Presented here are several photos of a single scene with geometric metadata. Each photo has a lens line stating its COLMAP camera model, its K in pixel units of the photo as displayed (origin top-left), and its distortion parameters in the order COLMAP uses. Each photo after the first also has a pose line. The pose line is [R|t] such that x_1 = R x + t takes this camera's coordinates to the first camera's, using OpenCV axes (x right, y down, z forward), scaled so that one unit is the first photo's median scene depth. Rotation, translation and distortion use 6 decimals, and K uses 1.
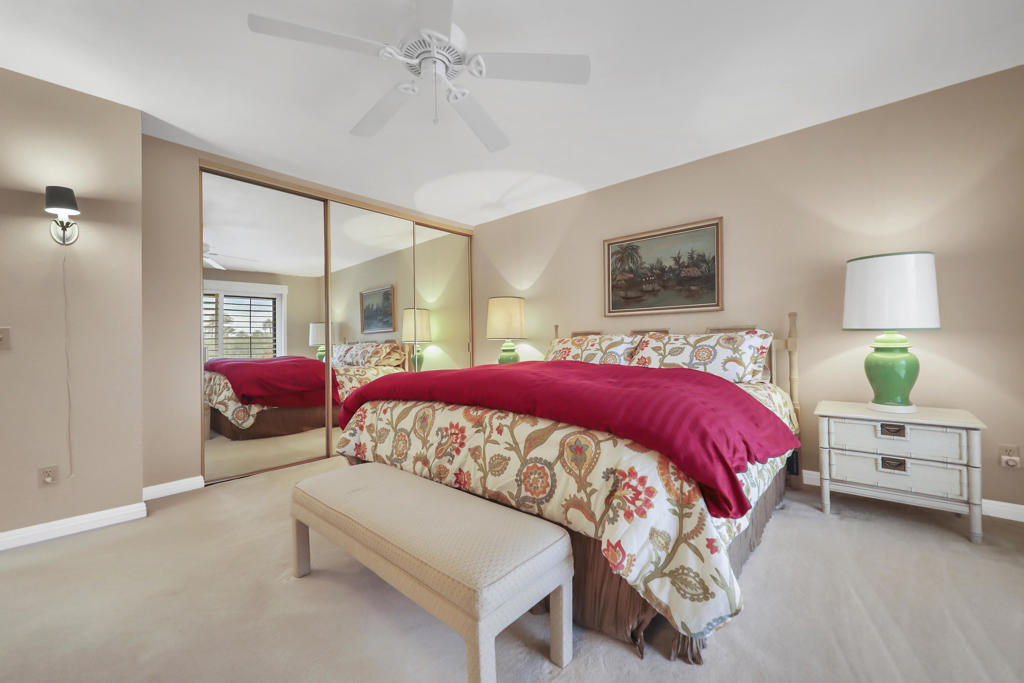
lens RADIAL K [[391.6, 0, 512.0], [0, 391.6, 341.5], [0, 0, 1]] dist [0.001207, 0.000031]
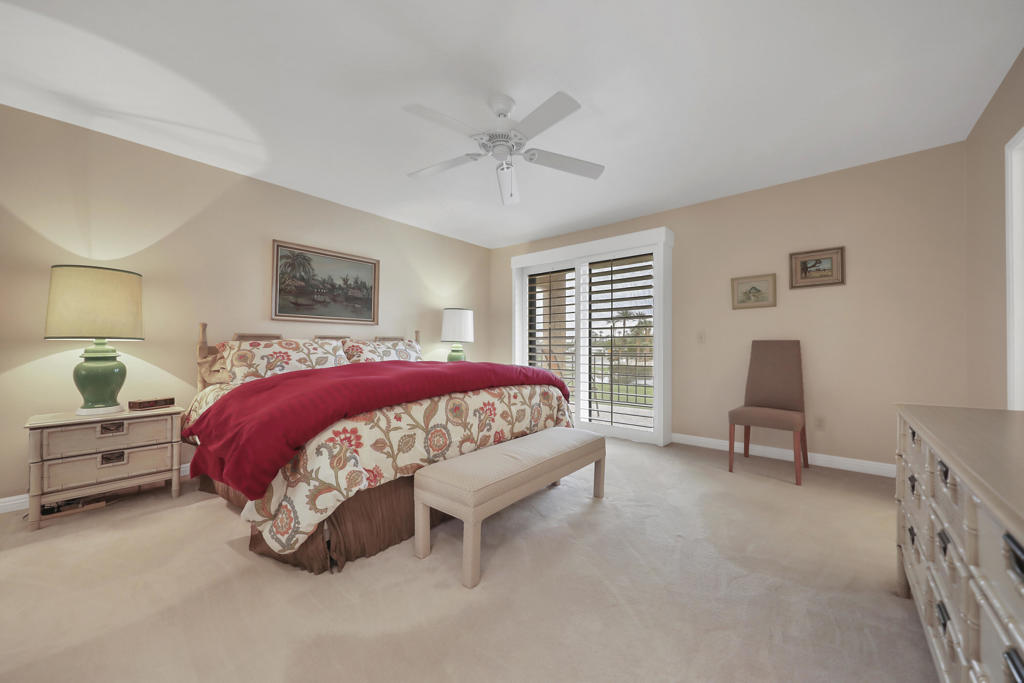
lens RADIAL K [[384.7, 0, 512.0], [0, 384.7, 341.5], [0, 0, 1]] dist [0.000659, 0.000028]
pose [[-0.029111, 0.024991, 0.999264, -1.126010], [-0.001605, 0.999685, -0.025049, 0.019629], [-0.999575, -0.002333, -0.029062, 0.700141]]
